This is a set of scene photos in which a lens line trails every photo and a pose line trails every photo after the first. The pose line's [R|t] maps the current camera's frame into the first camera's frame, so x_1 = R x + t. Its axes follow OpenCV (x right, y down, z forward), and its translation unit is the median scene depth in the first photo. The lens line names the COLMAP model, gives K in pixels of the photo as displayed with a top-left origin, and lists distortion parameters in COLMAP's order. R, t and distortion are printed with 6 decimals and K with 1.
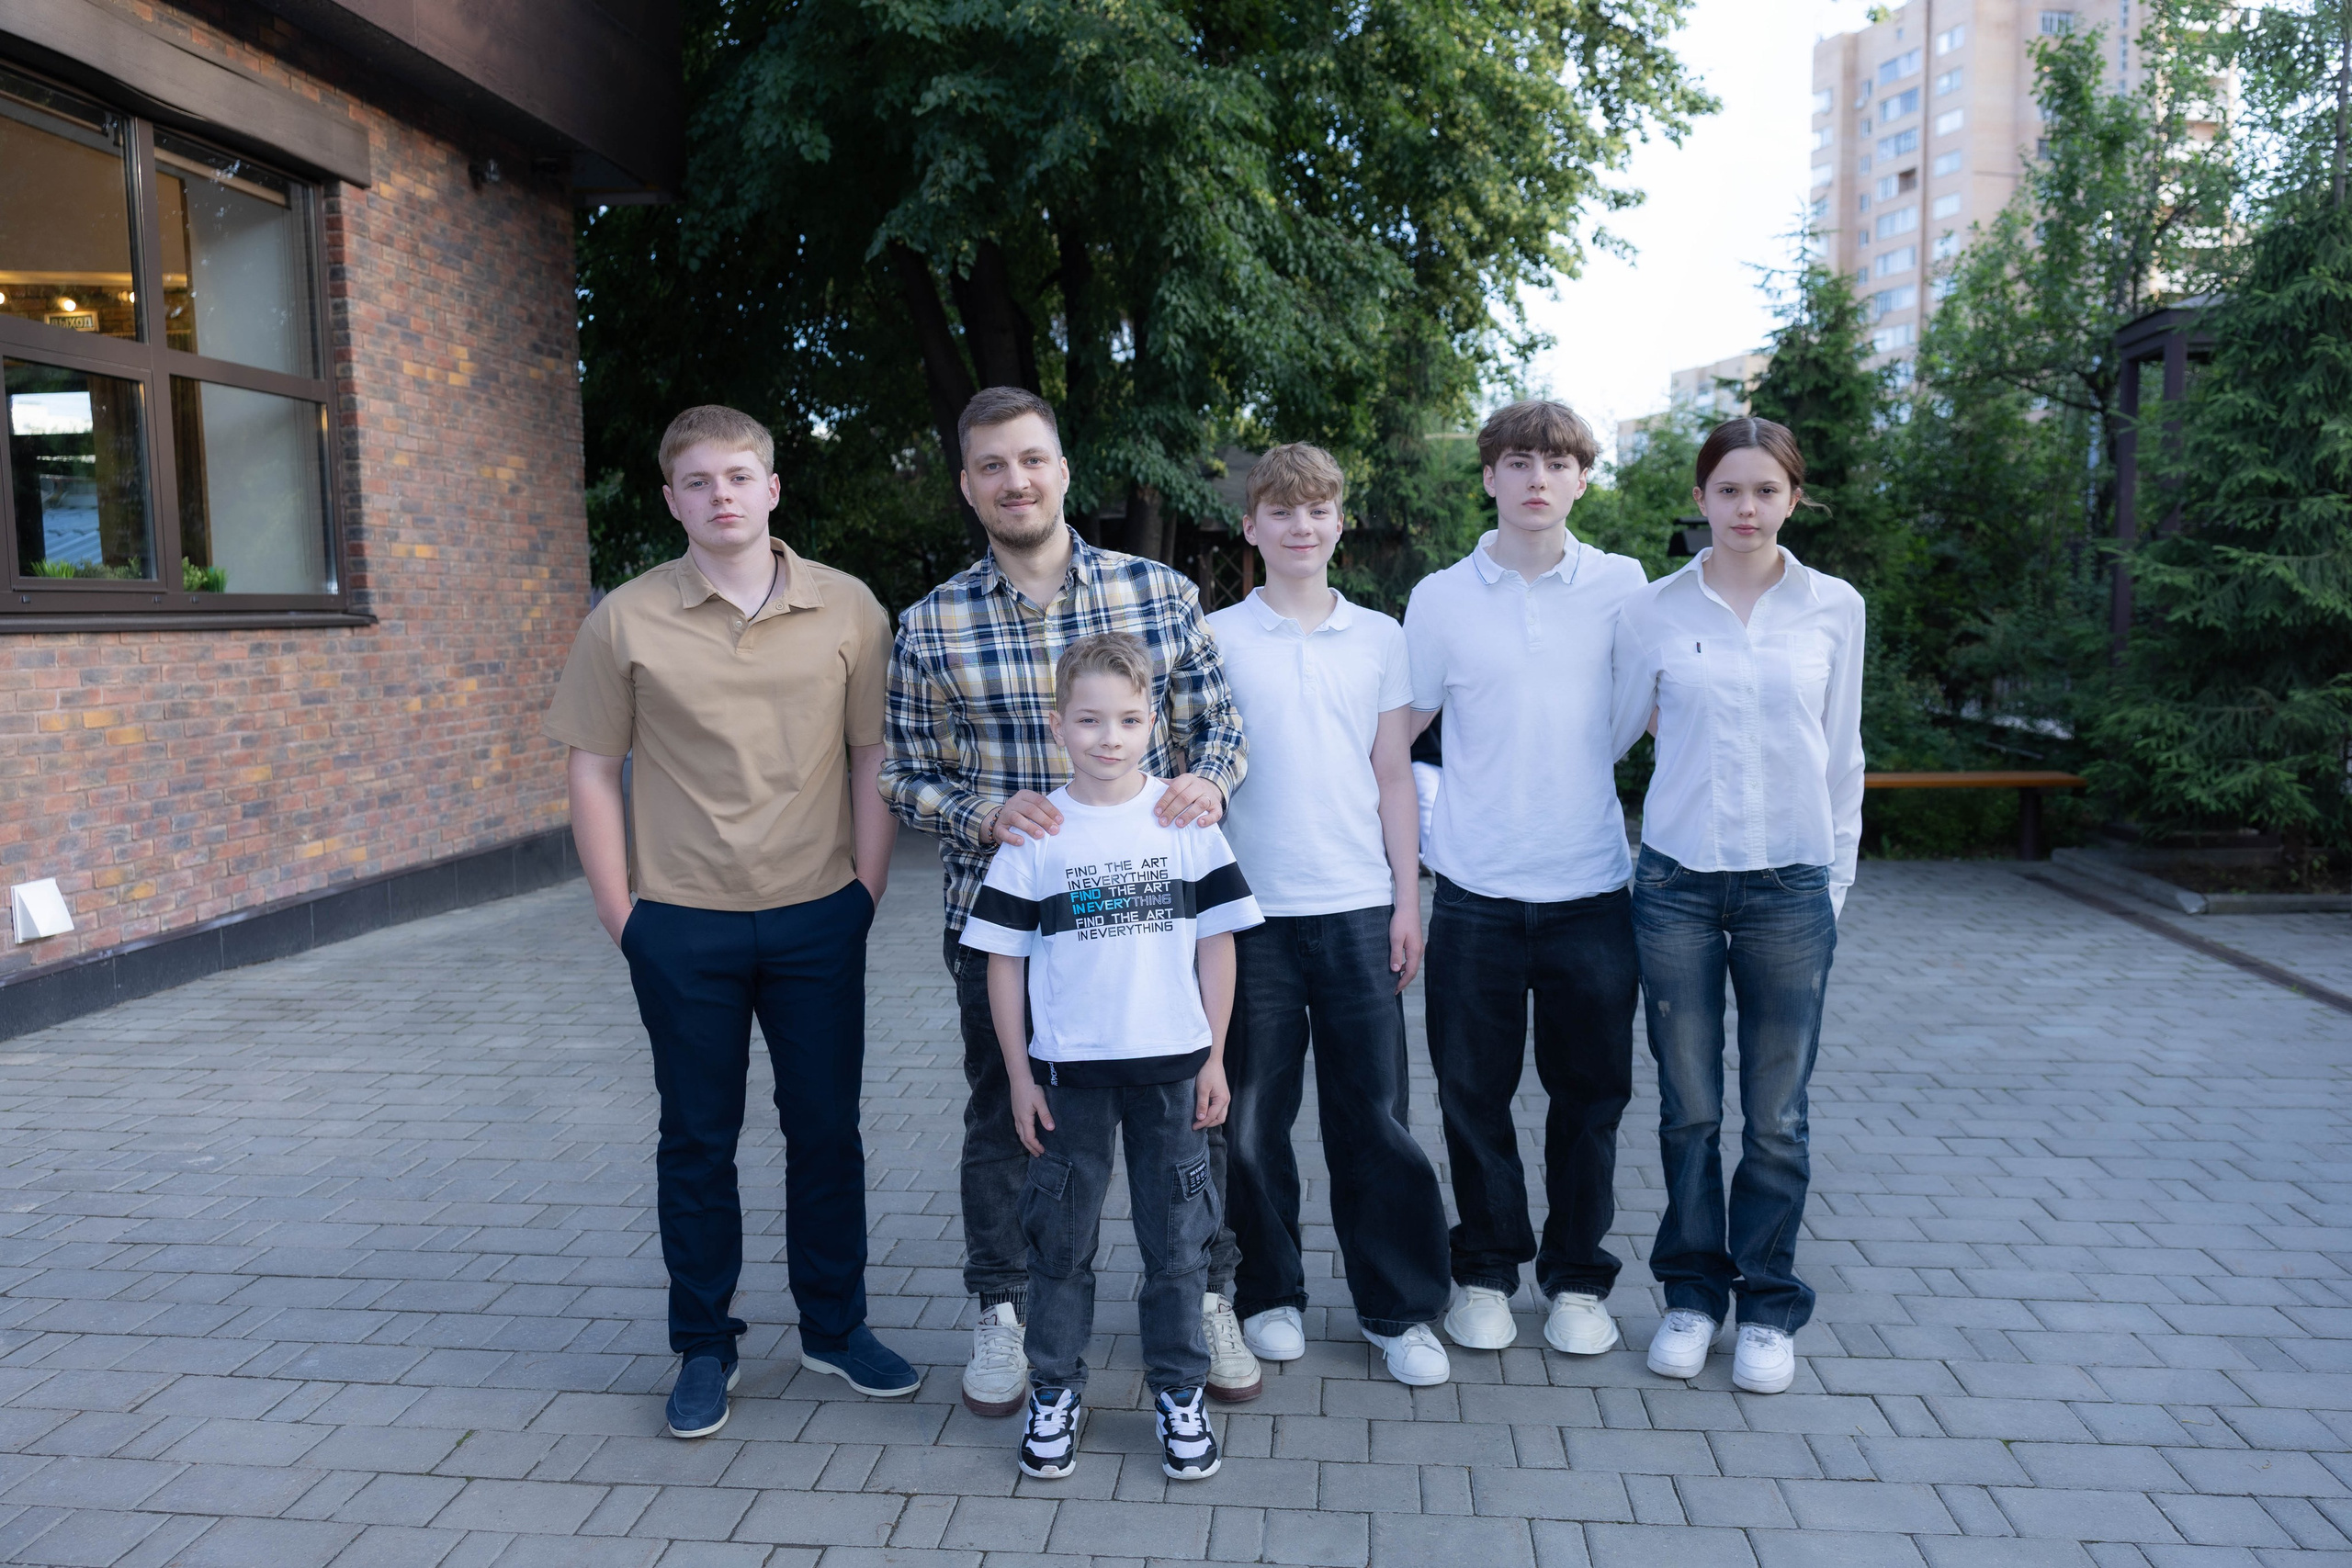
lens RADIAL K [[1793.2, 0, 1174.8], [0, 1793.2, 784.7], [0, 0, 1]] dist [0.023185, -0.040411]
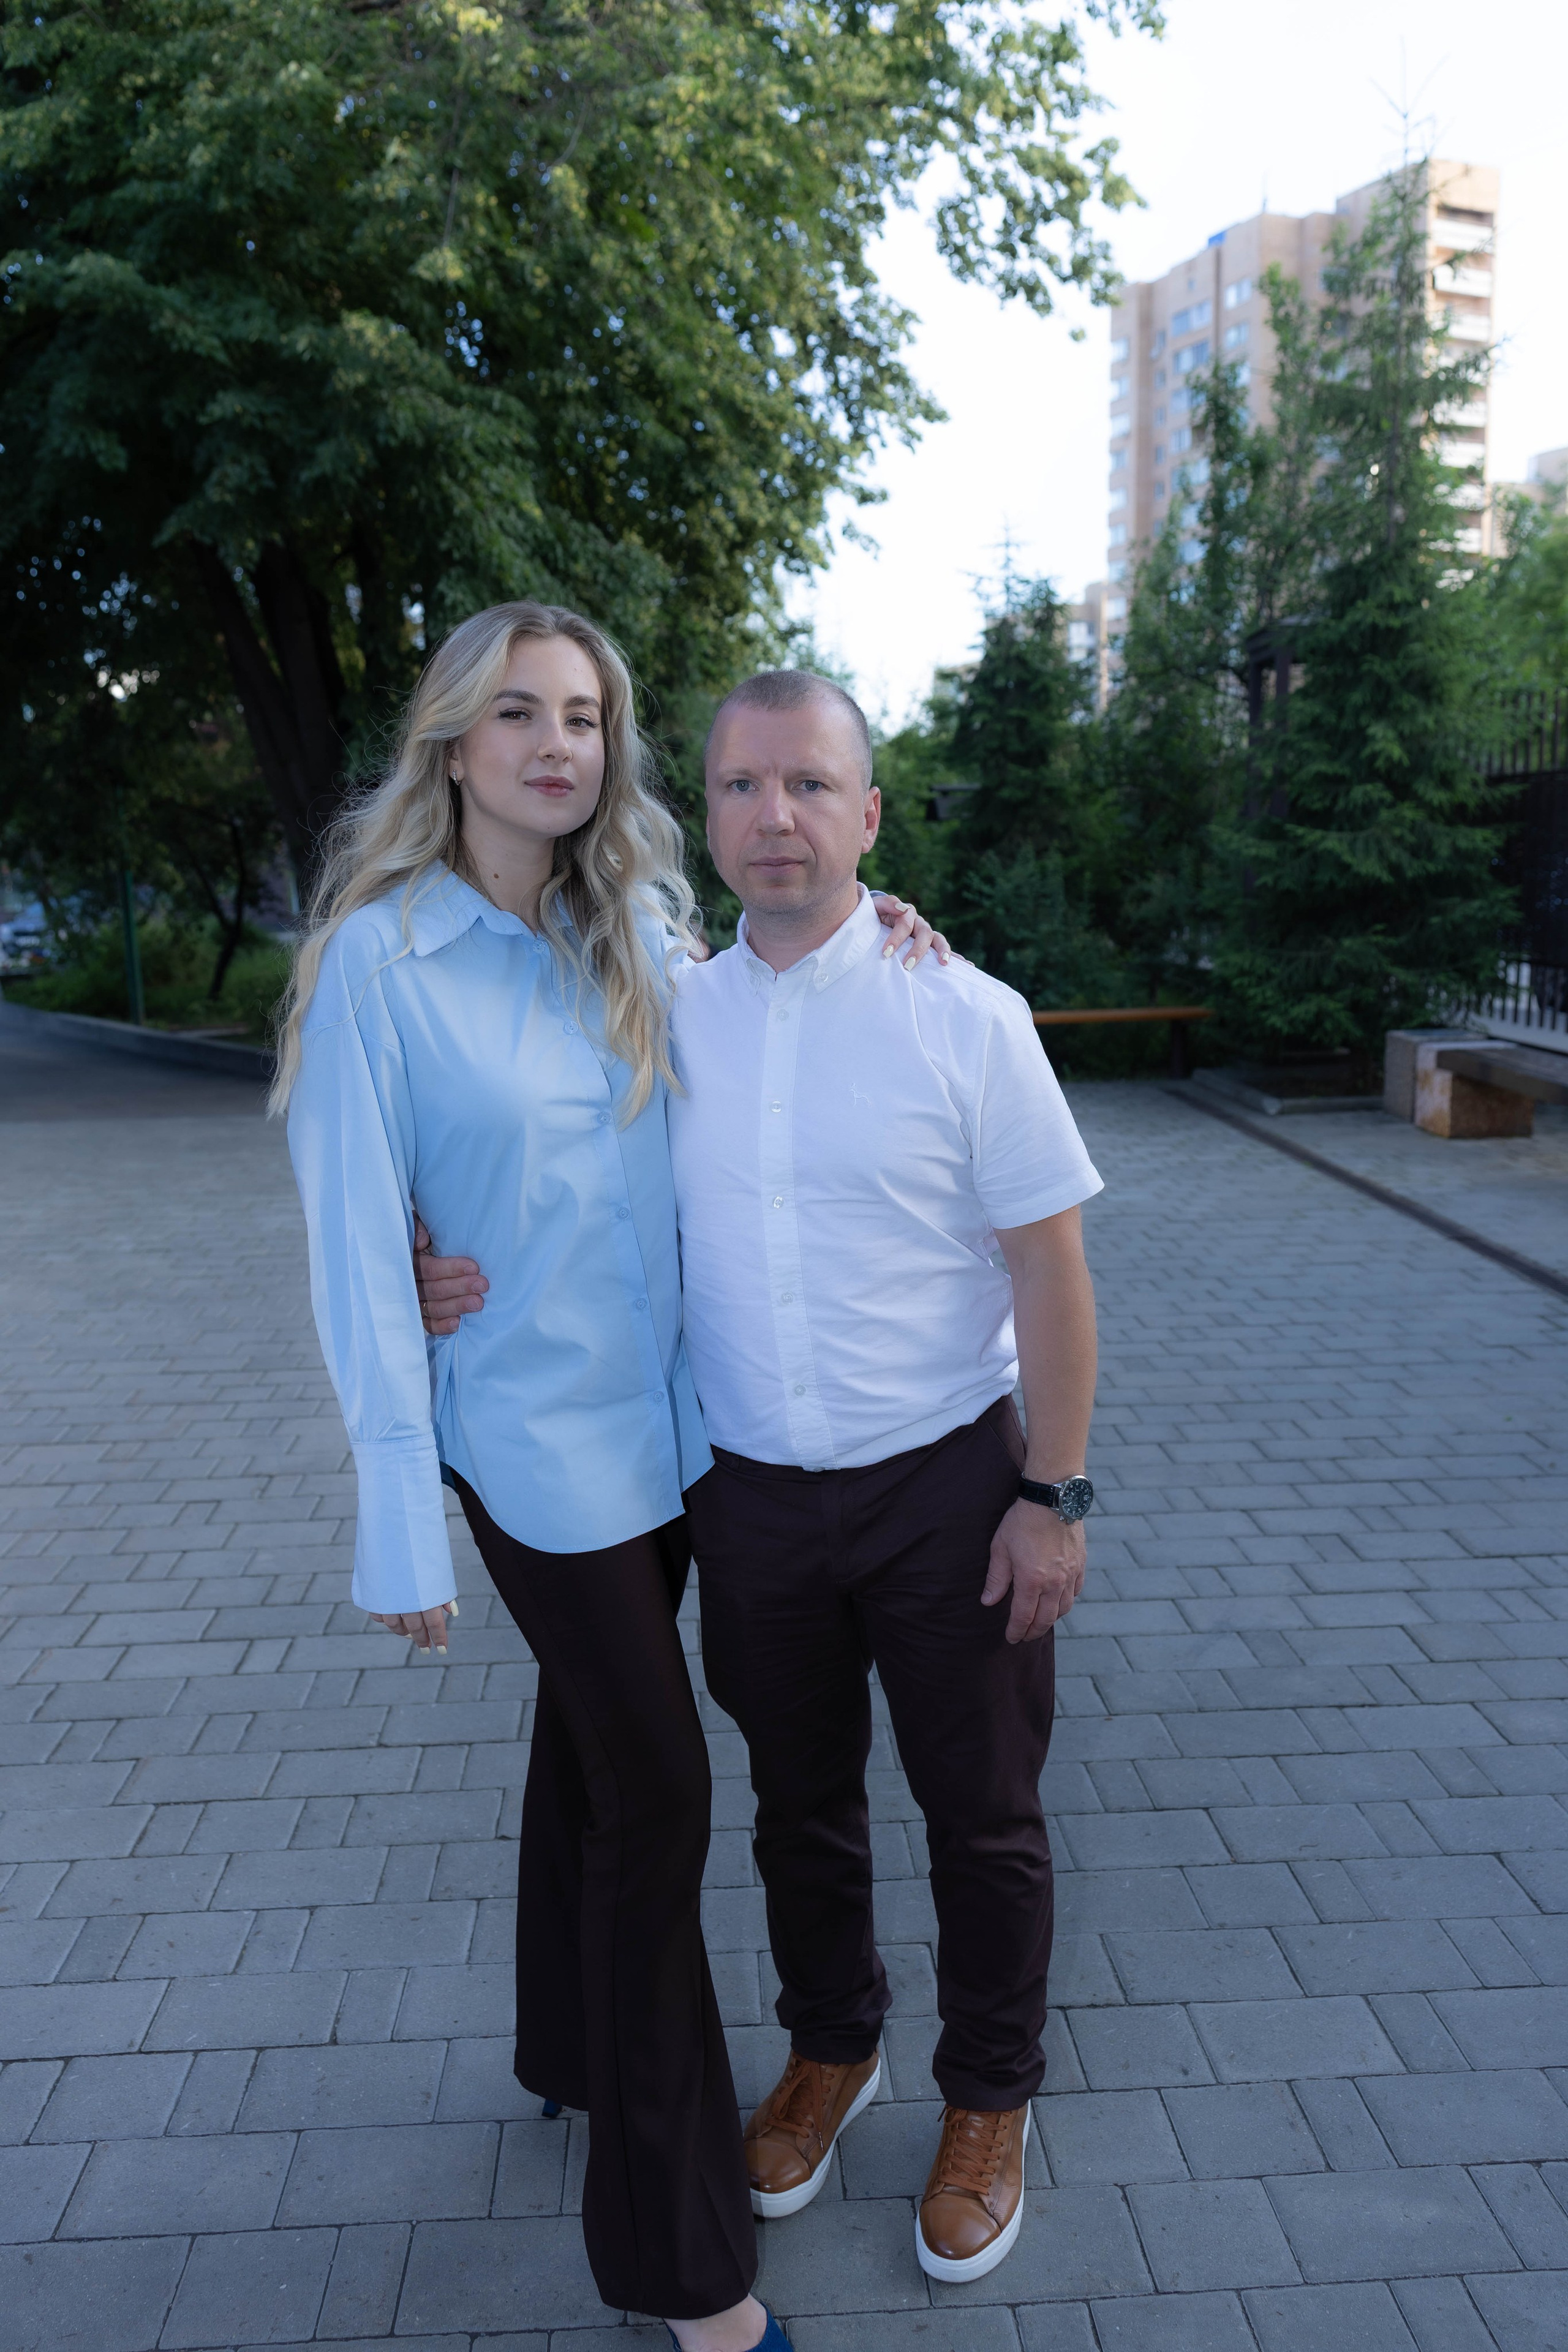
lens RADIAL K [[1787.9, 0, 784.0], [0, 1787.9, 1176.0], [0, 0, 1]] dist [0.009120, -0.030356]
pose [[0.987089, -0.036177, 0.156036, 0.019897], [0.024045, 0.996589, 0.078945, 0.005864], [-0.158360, -0.074174, 0.984591, -0.196226]]
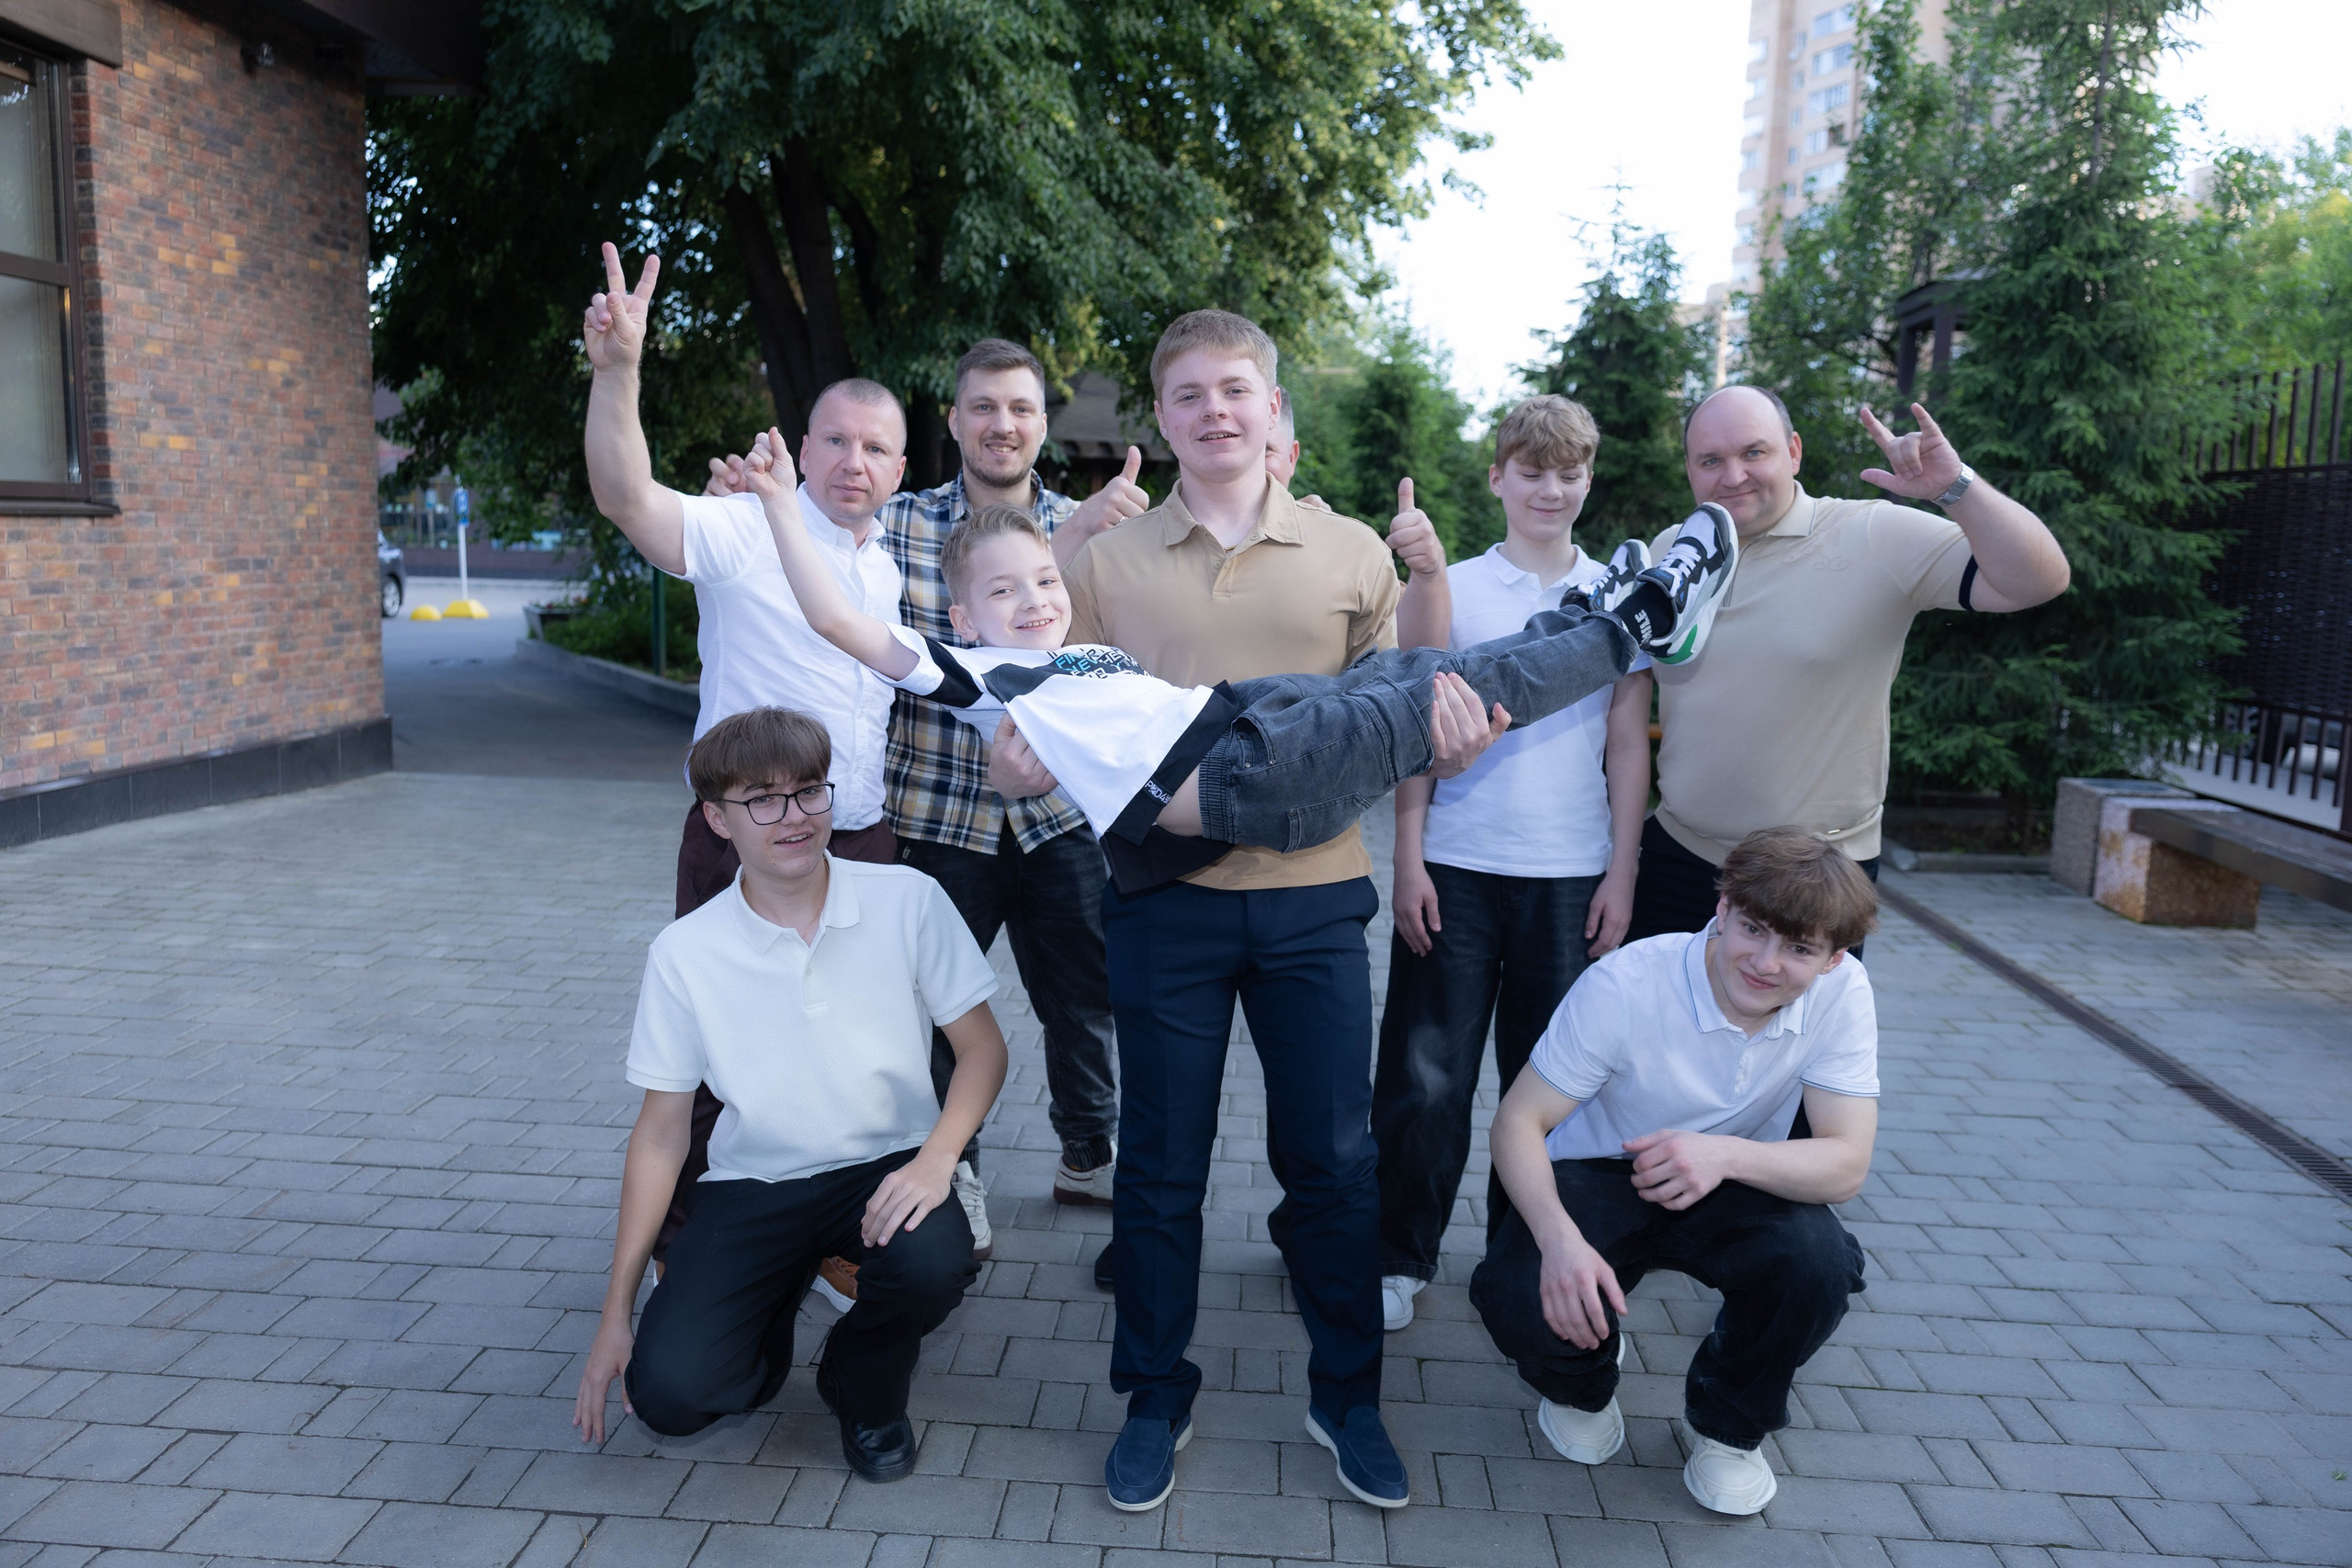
lens RADIAL K [[1787.7, 0, 1161.7], [0, 1787.7, 790.2], [0, 0, 1]] dist [0.009120, -0.030356]
pose [[0.998323, 0.036376, 0.045043, 0.085352], [-0.038372, 0.998283, 0.044258, -0.003663], [-0.043355, -0.045912, 0.998004, -0.009814]]
